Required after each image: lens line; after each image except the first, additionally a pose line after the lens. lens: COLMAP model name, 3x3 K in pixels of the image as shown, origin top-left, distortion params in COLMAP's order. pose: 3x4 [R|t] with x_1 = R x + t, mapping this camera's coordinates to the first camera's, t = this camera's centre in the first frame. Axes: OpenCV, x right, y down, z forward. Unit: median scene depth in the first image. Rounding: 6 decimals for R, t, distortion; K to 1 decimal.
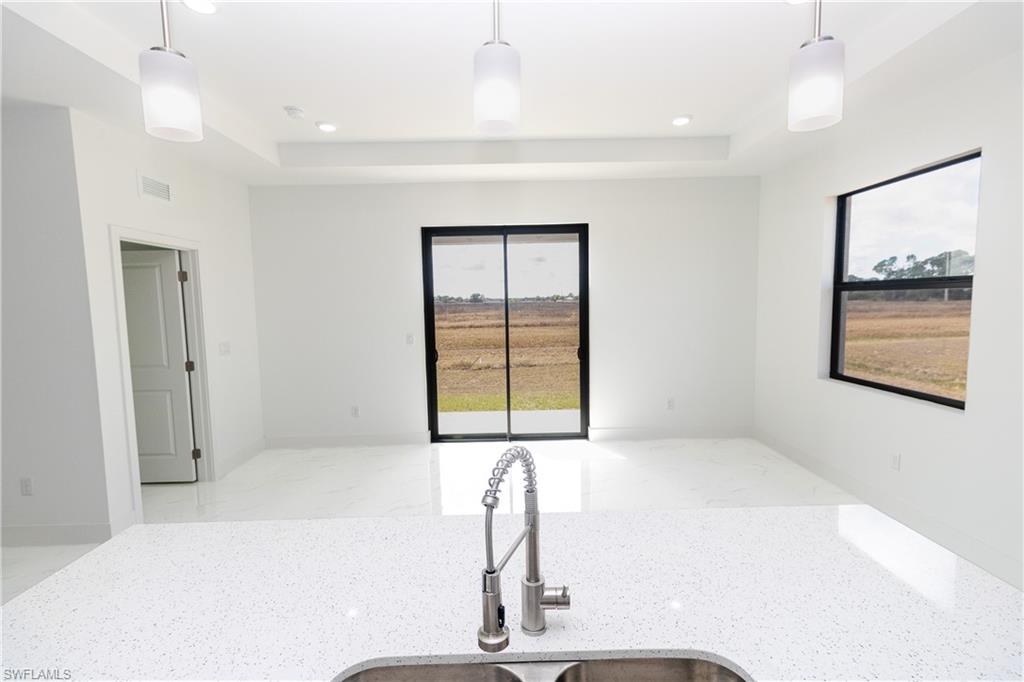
lens RADIAL K [[469.5, 0, 507.0], [0, 469.5, 339.8], [0, 0, 1]] dist [0.000930, -0.000211]
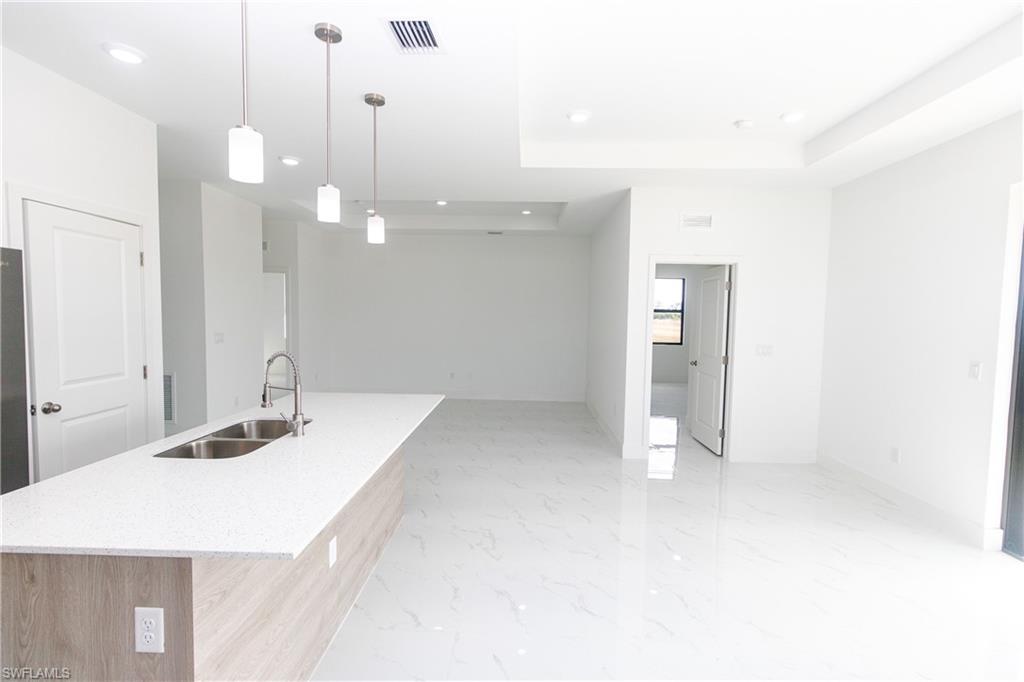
lens RADIAL K [[468.1, 0, 510.3], [0, 468.1, 342.3], [0, 0, 1]] dist [0.001587, 0.000259]
pose [[-0.042446, 0.079679, -0.995916, 0.557531], [-0.095824, 0.991895, 0.083442, -0.038326], [0.994493, 0.098974, -0.034467, 0.497621]]
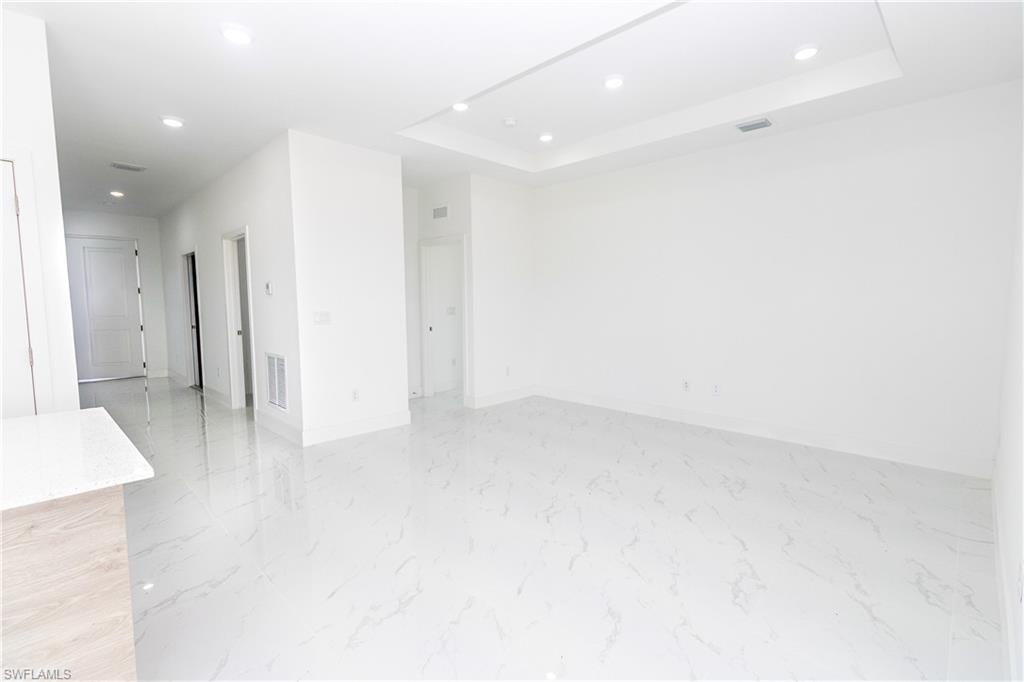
lens RADIAL K [[475.3, 0, 508.3], [0, 475.3, 338.1], [0, 0, 1]] dist [0.002802, 0.000781]
pose [[-0.712817, 0.082240, -0.696512, -0.234456], [-0.033183, 0.988035, 0.150620, 0.000308], [0.700565, 0.130477, -0.701559, 0.734027]]
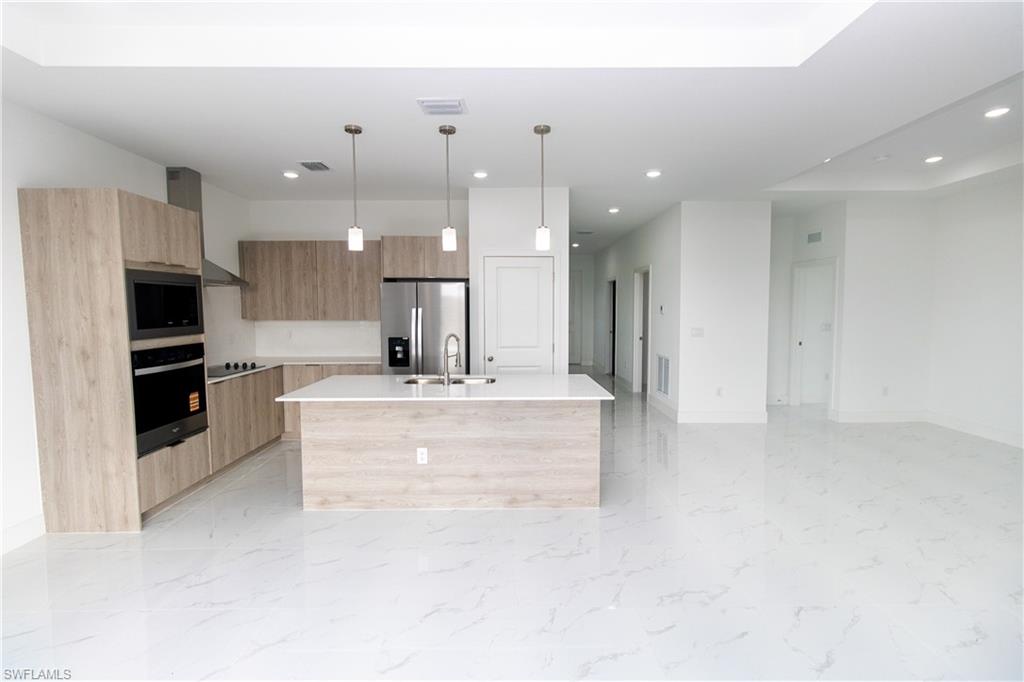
lens RADIAL K [[469.0, 0, 510.7], [0, 469.0, 338.2], [0, 0, 1]] dist [0.001737, 0.000362]
pose [[-0.999718, 0.023346, 0.004274, -0.113144], [0.023719, 0.989110, 0.145254, -0.076690], [-0.000837, 0.145314, -0.989385, 1.126387]]
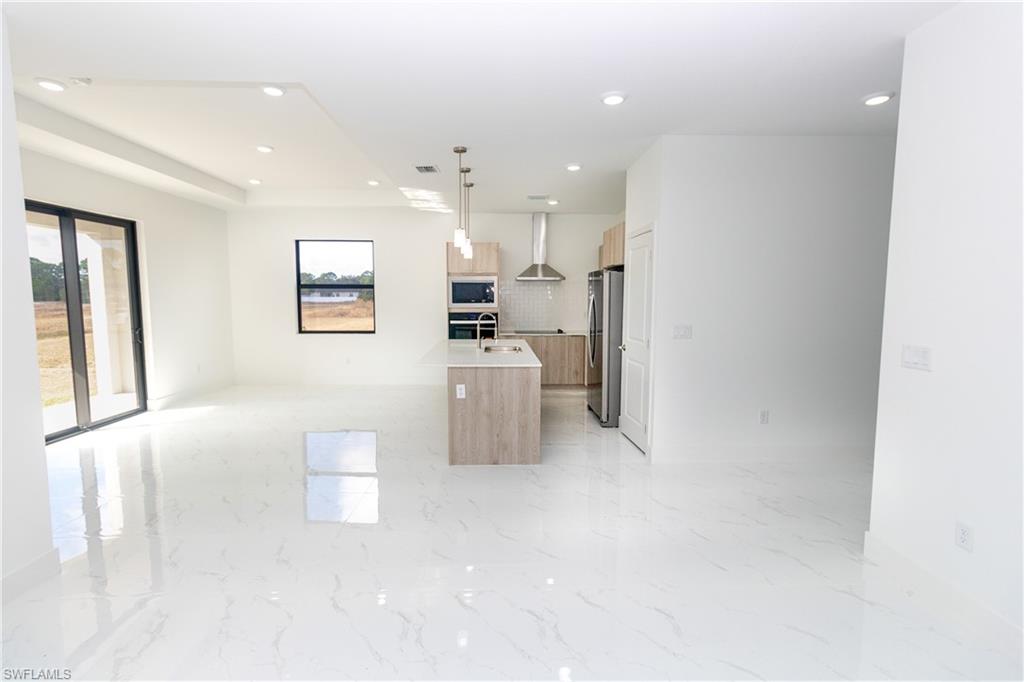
lens RADIAL K [[469.0, 0, 510.7], [0, 469.0, 338.2], [0, 0, 1]] dist [0.001737, 0.000362]
pose [[-0.022741, -0.069065, 0.997353, -1.263375], [0.078268, 0.994426, 0.070647, 0.032037], [-0.996673, 0.079667, -0.017209, 0.169351]]
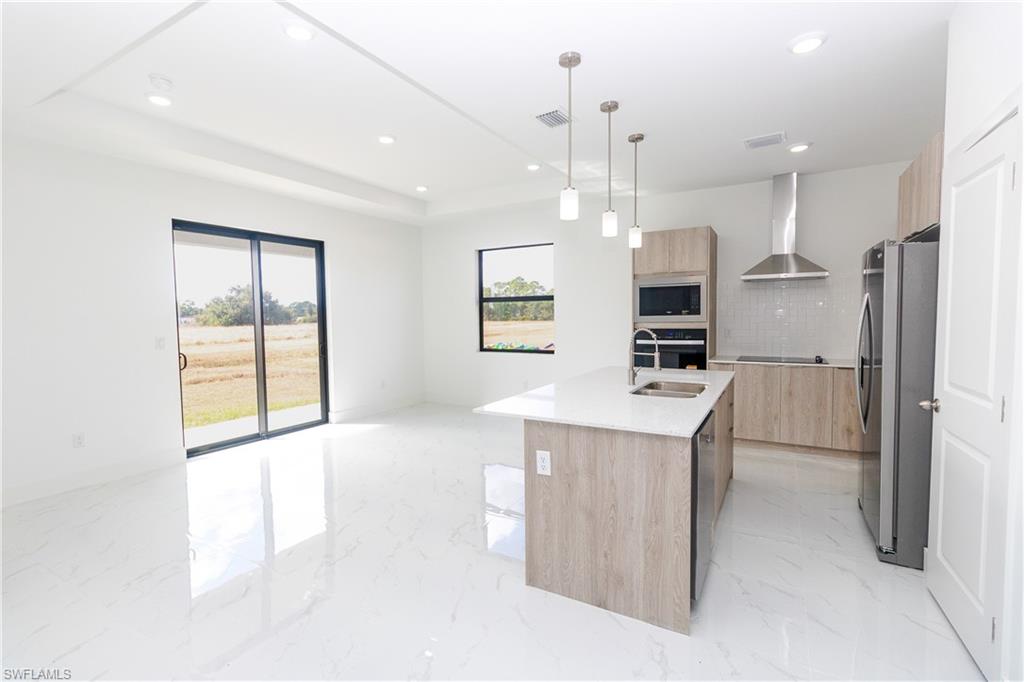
lens RADIAL K [[469.5, 0, 507.0], [0, 469.5, 339.8], [0, 0, 1]] dist [0.000930, -0.000211]
pose [[0.513446, -0.030849, 0.857567, -0.785163], [0.071365, 0.997427, -0.006848, 0.056852], [-0.855149, 0.064716, 0.514327, -0.001690]]
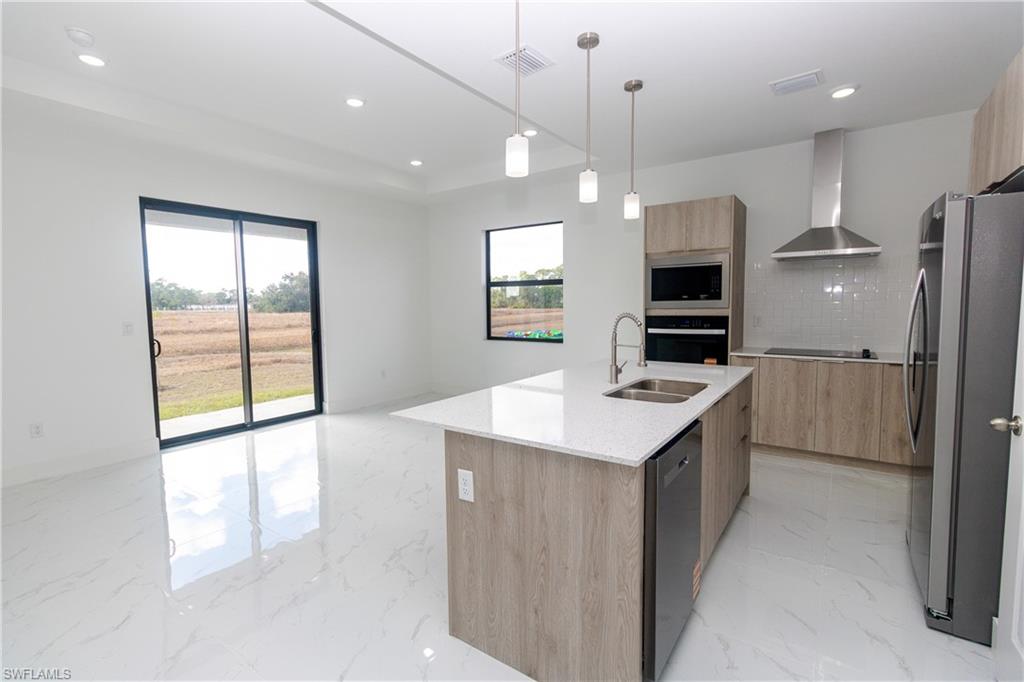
lens RADIAL K [[469.0, 0, 510.7], [0, 469.0, 338.2], [0, 0, 1]] dist [0.001737, 0.000362]
pose [[0.587026, -0.046539, 0.808229, -0.603985], [0.064486, 0.997862, 0.010622, 0.063884], [-0.806996, 0.045884, 0.588772, -0.040313]]
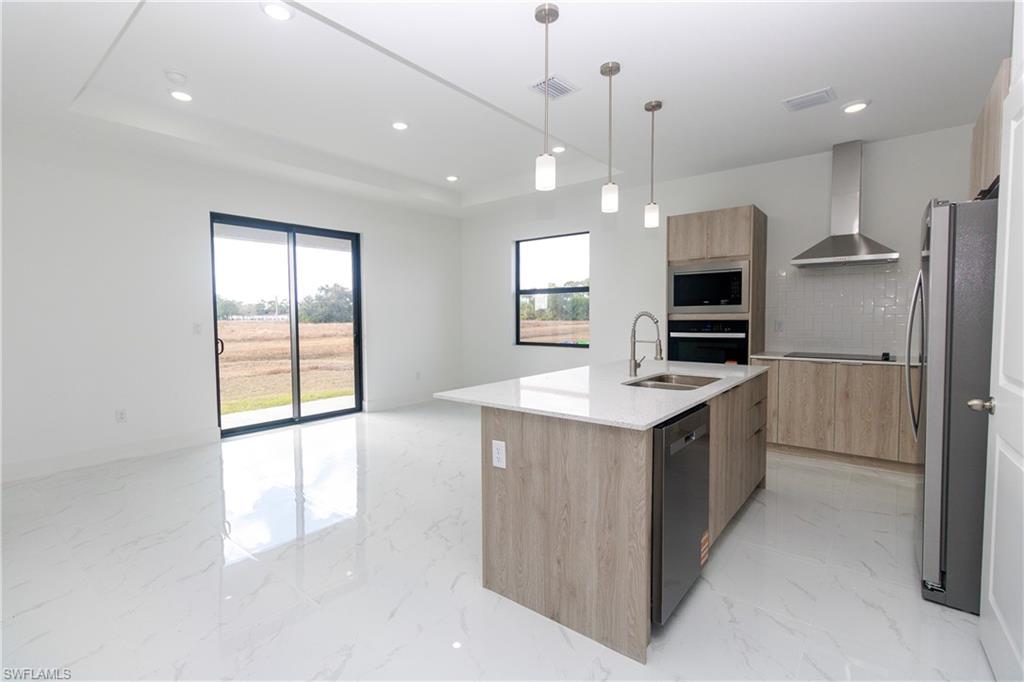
lens RADIAL K [[469.0, 0, 508.6], [0, 469.0, 338.1], [0, 0, 1]] dist [0.001255, 0.000066]
pose [[0.637911, -0.020515, 0.769836, -0.665251], [0.055255, 0.998288, -0.019184, 0.088330], [-0.768125, 0.054775, 0.637953, -0.083086]]
